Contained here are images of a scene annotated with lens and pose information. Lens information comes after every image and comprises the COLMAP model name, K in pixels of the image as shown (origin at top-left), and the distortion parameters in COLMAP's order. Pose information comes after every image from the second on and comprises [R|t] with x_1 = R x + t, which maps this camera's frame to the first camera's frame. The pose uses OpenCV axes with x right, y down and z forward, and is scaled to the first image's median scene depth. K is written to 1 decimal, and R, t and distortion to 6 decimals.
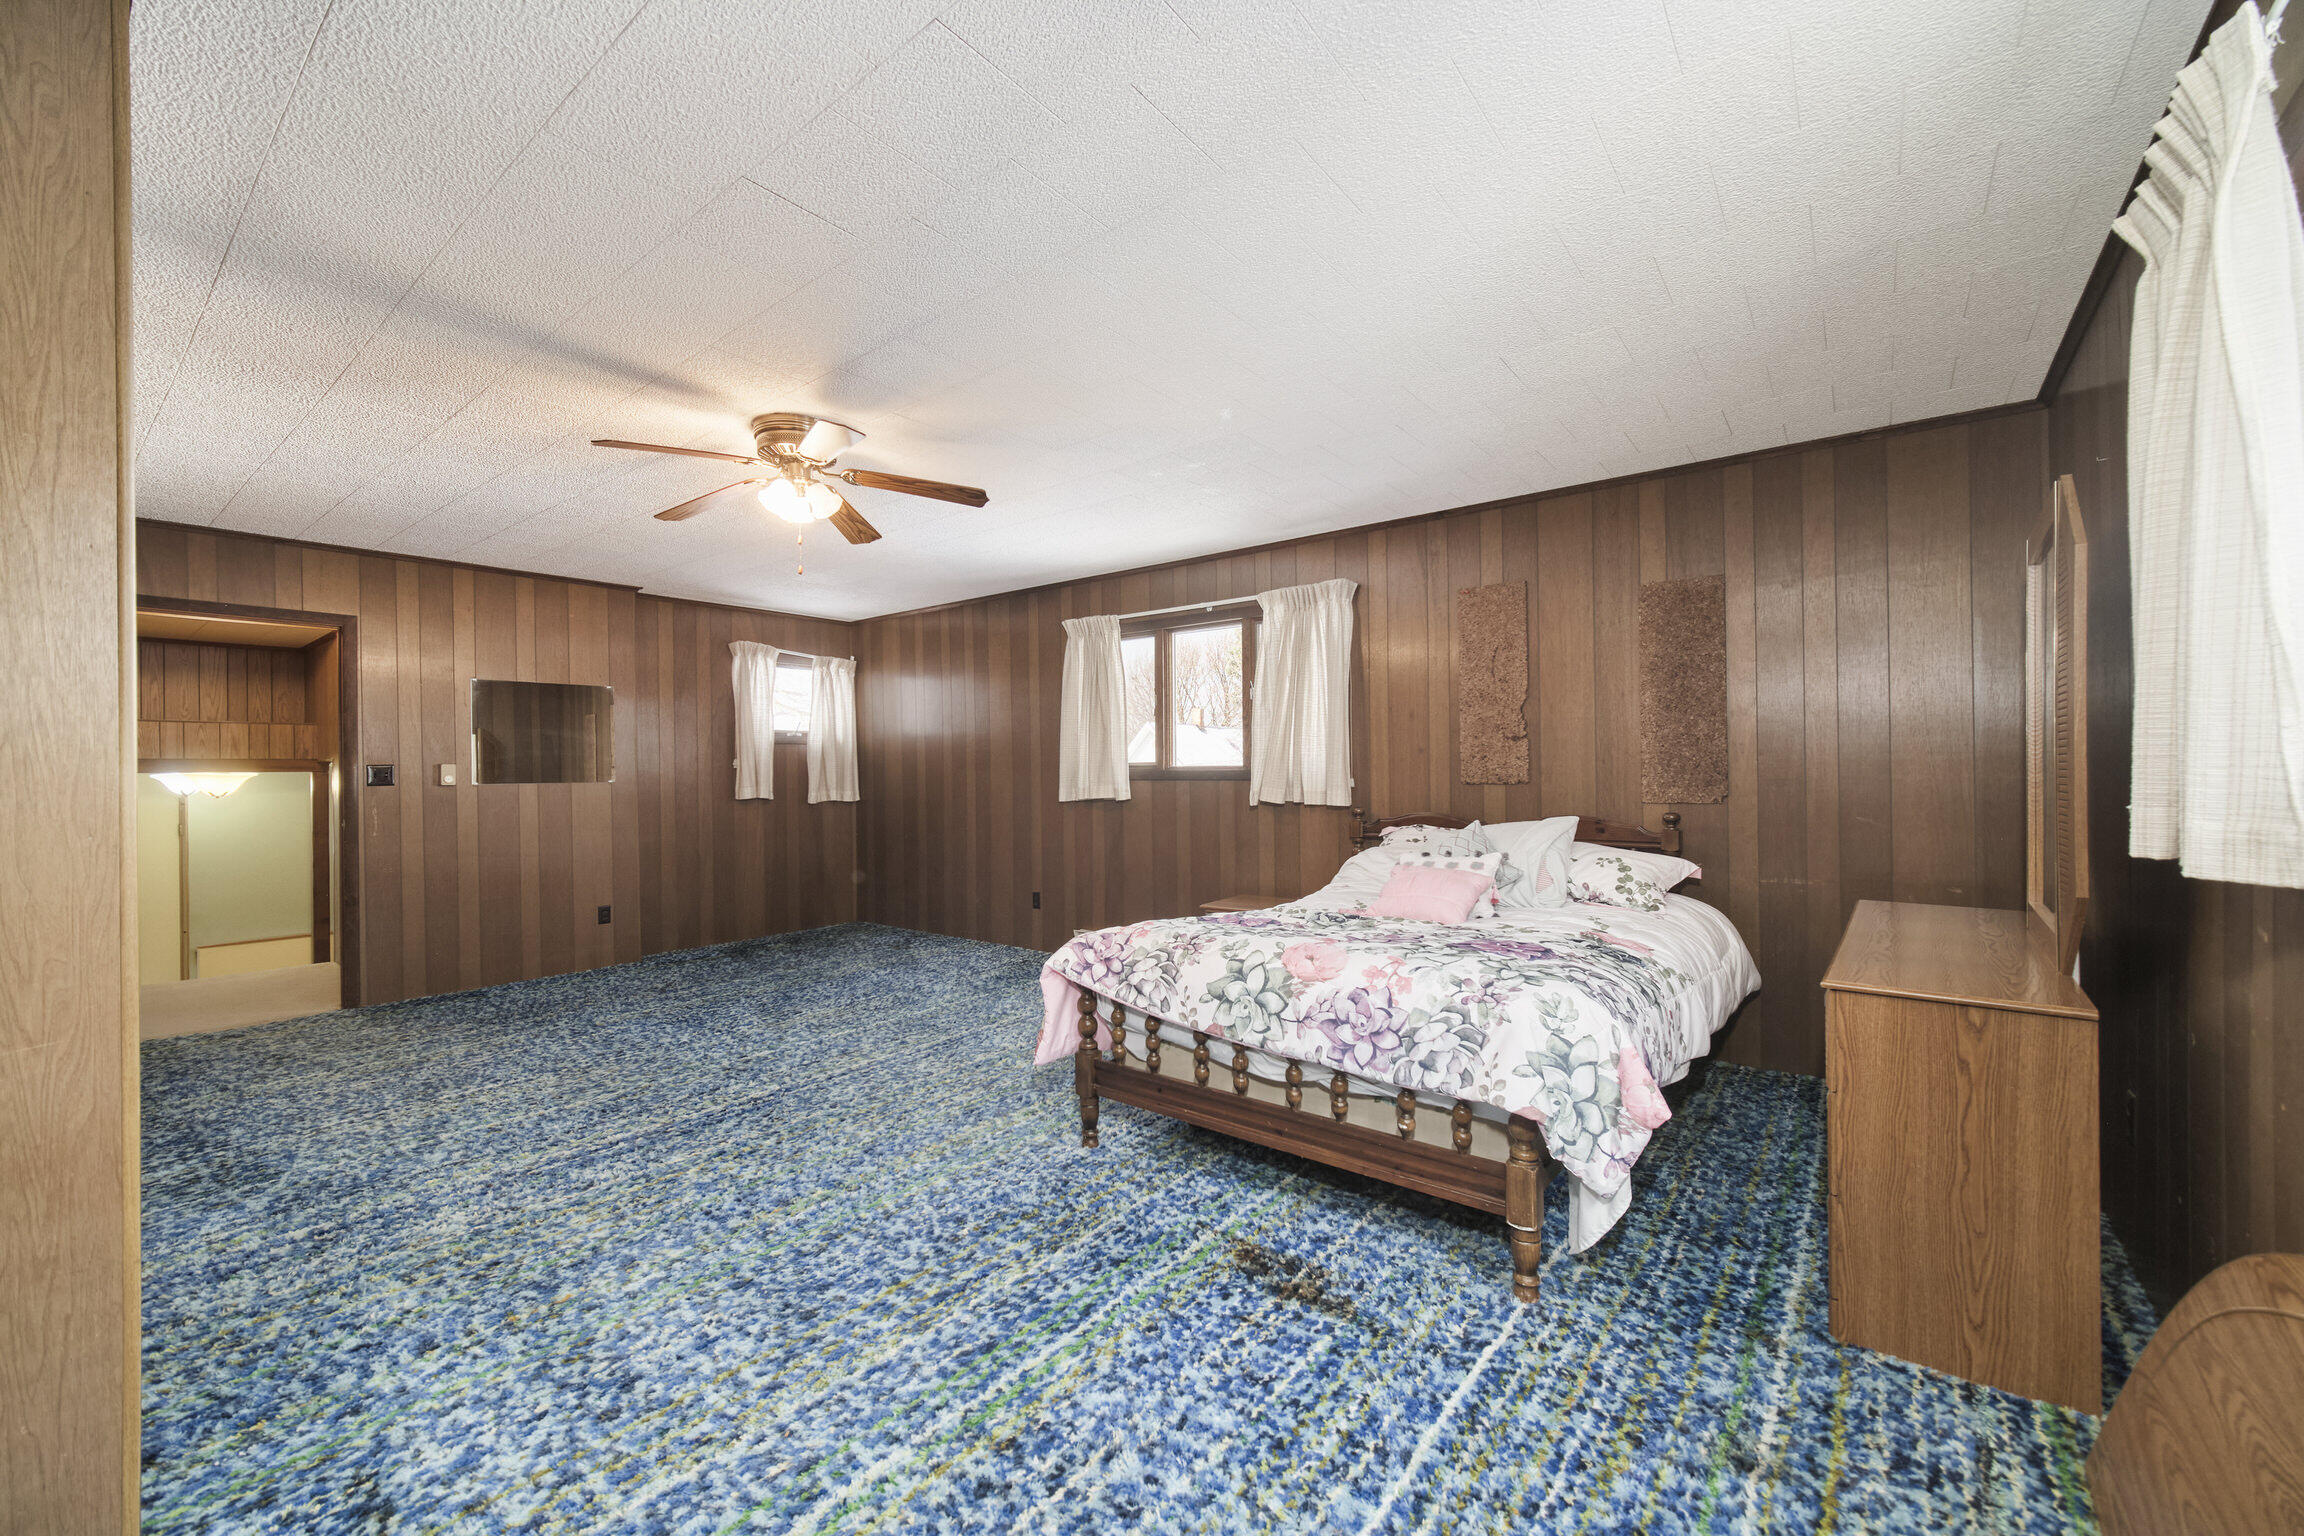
lens RADIAL K [[909.6, 0, 1149.0], [0, 909.6, 769.7], [0, 0, 1]] dist [-0.000934, -0.000083]
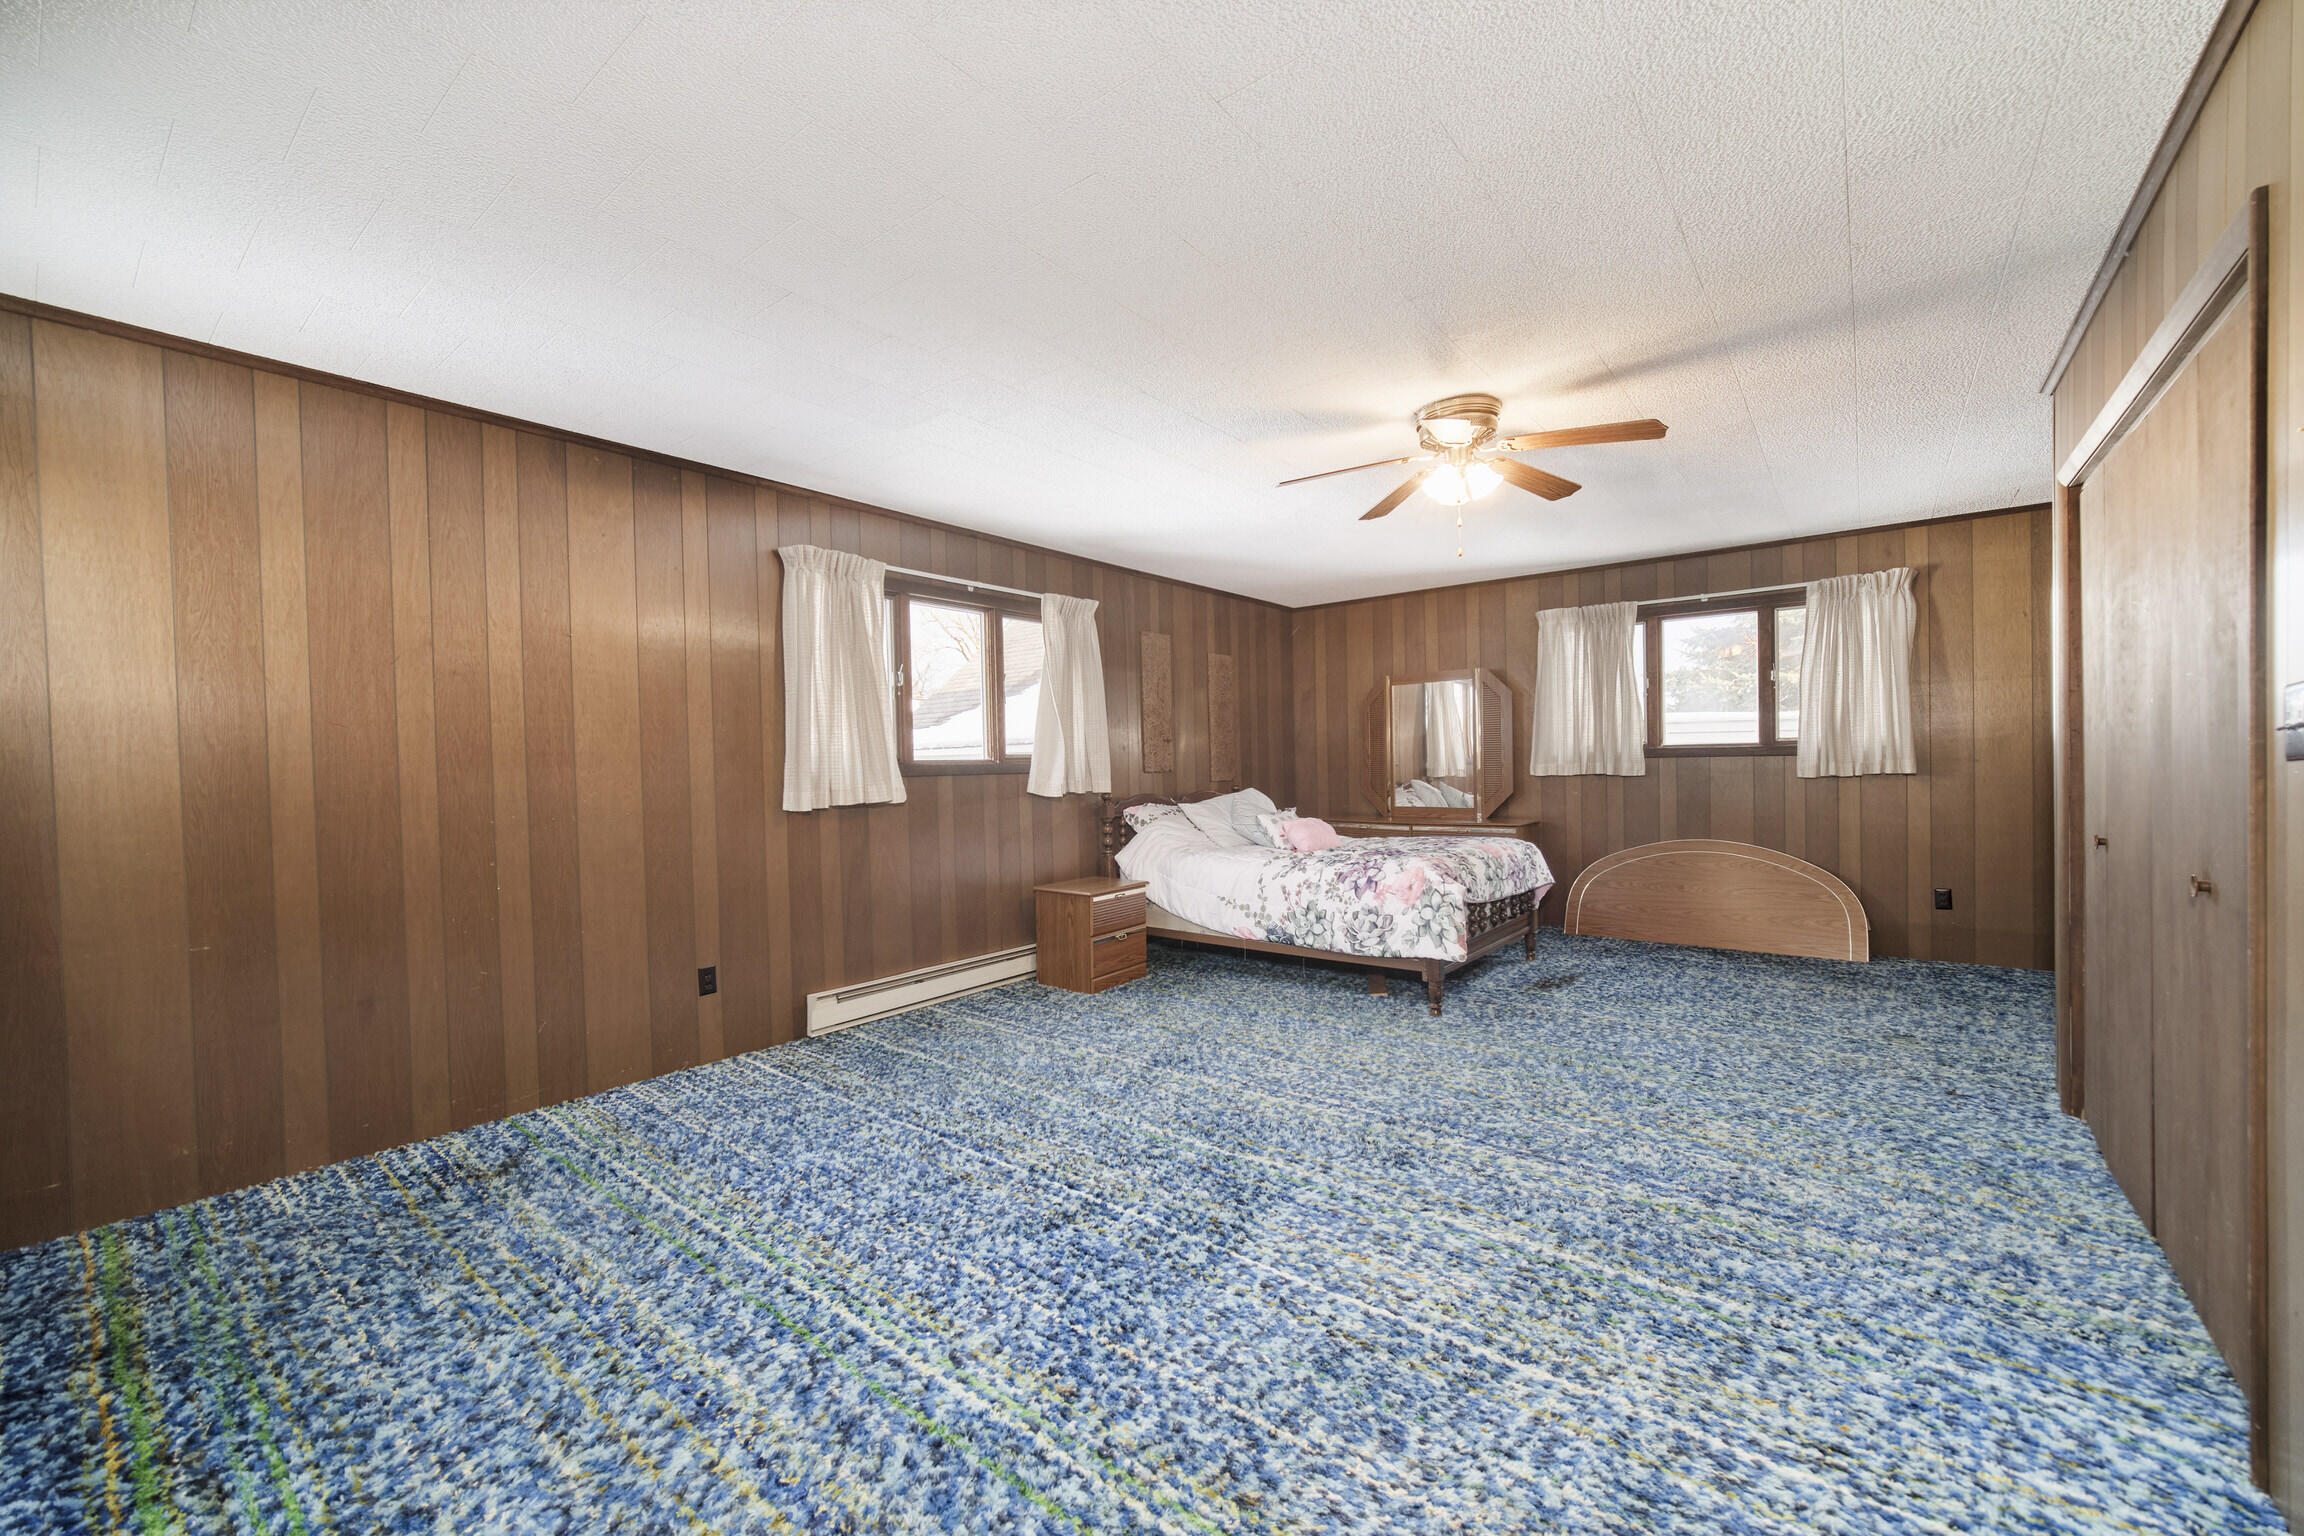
lens RADIAL K [[909.6, 0, 1146.8], [0, 909.6, 774.5], [0, 0, 1]] dist [-0.000934, -0.000083]
pose [[0.004865, -0.001527, 0.999987, -1.205282], [0.019826, 0.999802, 0.001430, 0.018510], [-0.999792, 0.019819, 0.004895, 1.159492]]
